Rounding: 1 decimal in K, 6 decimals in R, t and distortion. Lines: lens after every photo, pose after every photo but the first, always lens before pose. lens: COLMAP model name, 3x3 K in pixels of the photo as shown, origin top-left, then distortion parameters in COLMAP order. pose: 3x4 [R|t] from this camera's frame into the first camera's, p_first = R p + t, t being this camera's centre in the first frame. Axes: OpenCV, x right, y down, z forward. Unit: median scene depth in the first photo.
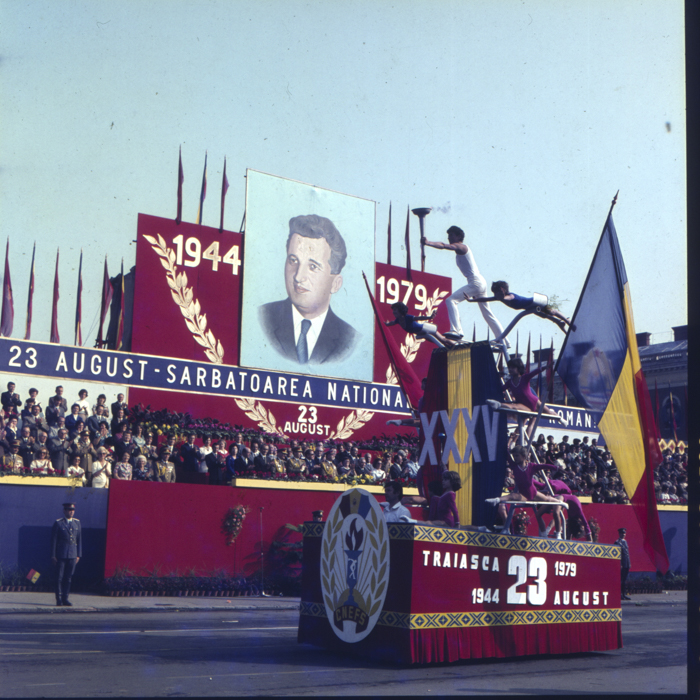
lens RADIAL K [[1119.5, 0, 429.7], [0, 1119.5, 338.4], [0, 0, 1]] dist [-0.049965, 0.059606]
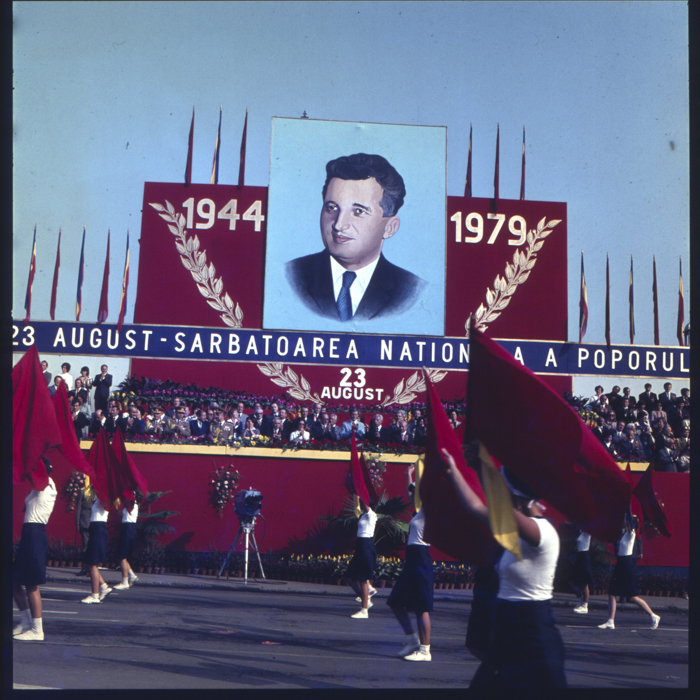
lens RADIAL K [[1021.8, 0, 352.0], [0, 1021.8, 326.0], [0, 0, 1]] dist [-0.046883, 0.019269]
pose [[0.798841, -0.091623, -0.594523, 0.383696], [0.082824, 0.995672, -0.042157, 0.063076], [0.595813, -0.015564, 0.802973, 0.362746]]
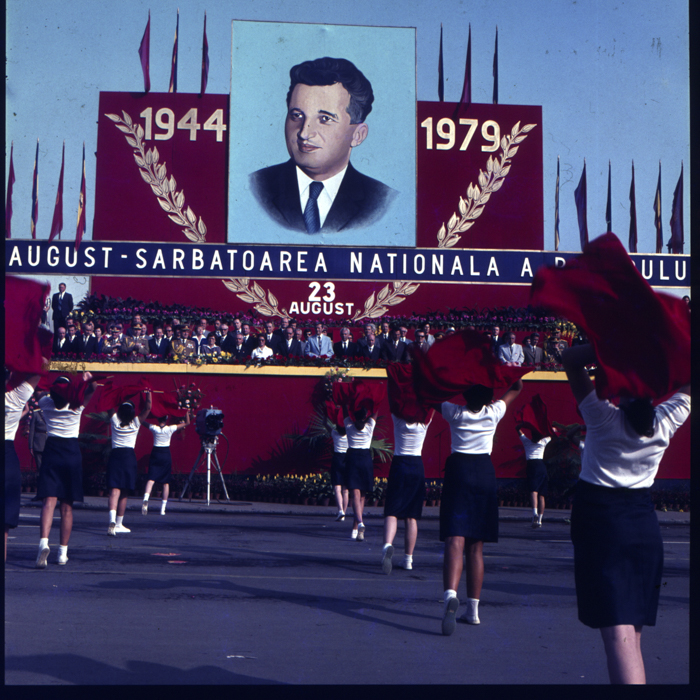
lens RADIAL K [[1022.0, 0, 348.6], [0, 1022.0, 311.2], [0, 0, 1]] dist [-0.040152, 0.030686]
pose [[0.805488, -0.070048, -0.588458, 0.374715], [0.102213, 0.994530, 0.021525, 0.069806], [0.583731, -0.077486, 0.808241, 0.391762]]
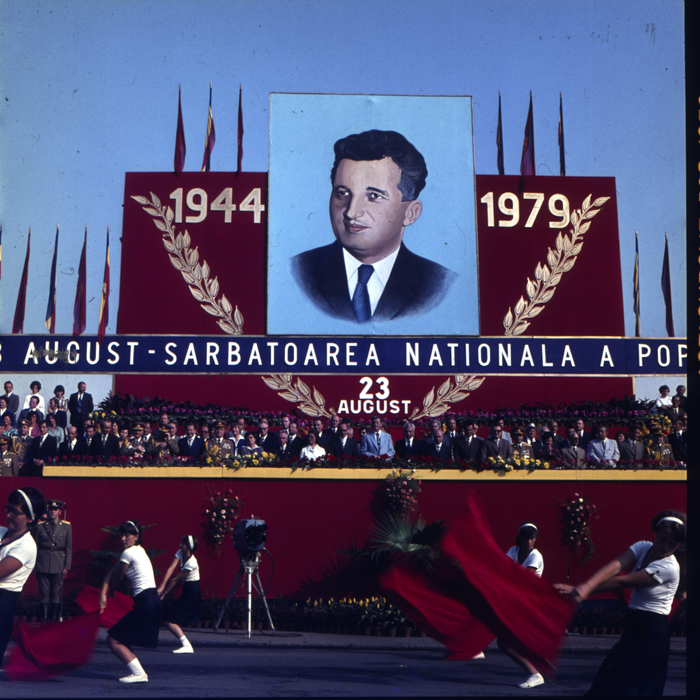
lens RADIAL K [[1033.9, 0, 341.7], [0, 1033.9, 322.1], [0, 0, 1]] dist [-0.033098, -0.077520]
pose [[0.778809, -0.148324, -0.609472, 0.312128], [0.119060, 0.988932, -0.088532, 0.085333], [0.615858, -0.003614, 0.787849, 0.451628]]
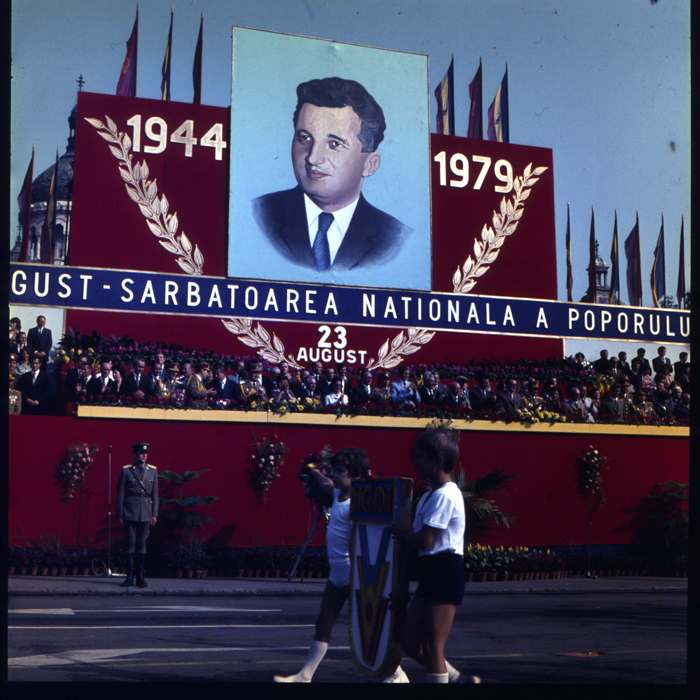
lens RADIAL K [[1021.8, 0, 352.0], [0, 1021.8, 326.0], [0, 0, 1]] dist [-0.046883, 0.019269]
pose [[0.925321, -0.072678, -0.372155, 0.163461], [0.073822, 0.997209, -0.011195, 0.071192], [0.371930, -0.017115, 0.928103, 0.378164]]
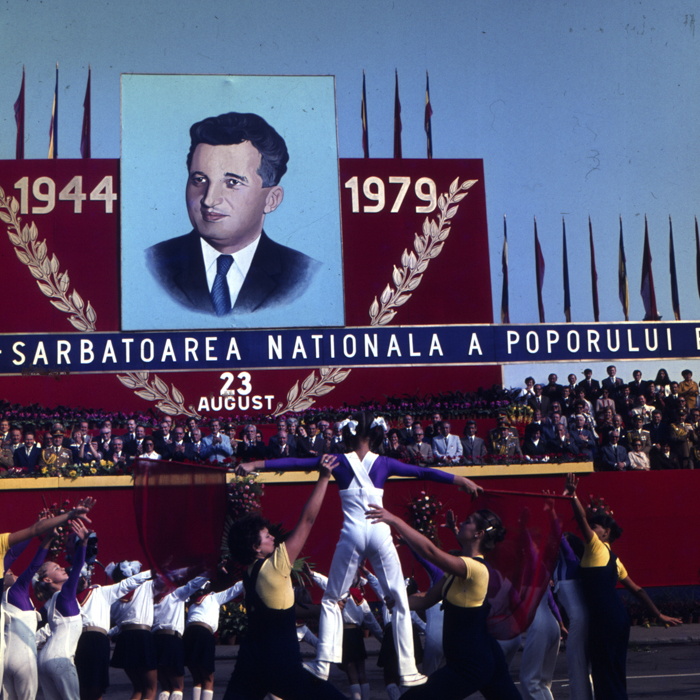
lens RADIAL K [[1116.5, 0, 369.0], [0, 1116.5, 321.2], [0, 0, 1]] dist [-0.047185, 0.015660]
pose [[0.831283, -0.150441, -0.535104, 0.364094], [0.147775, 0.987848, -0.048160, 0.077695], [0.535847, -0.039040, 0.843412, 0.451829]]
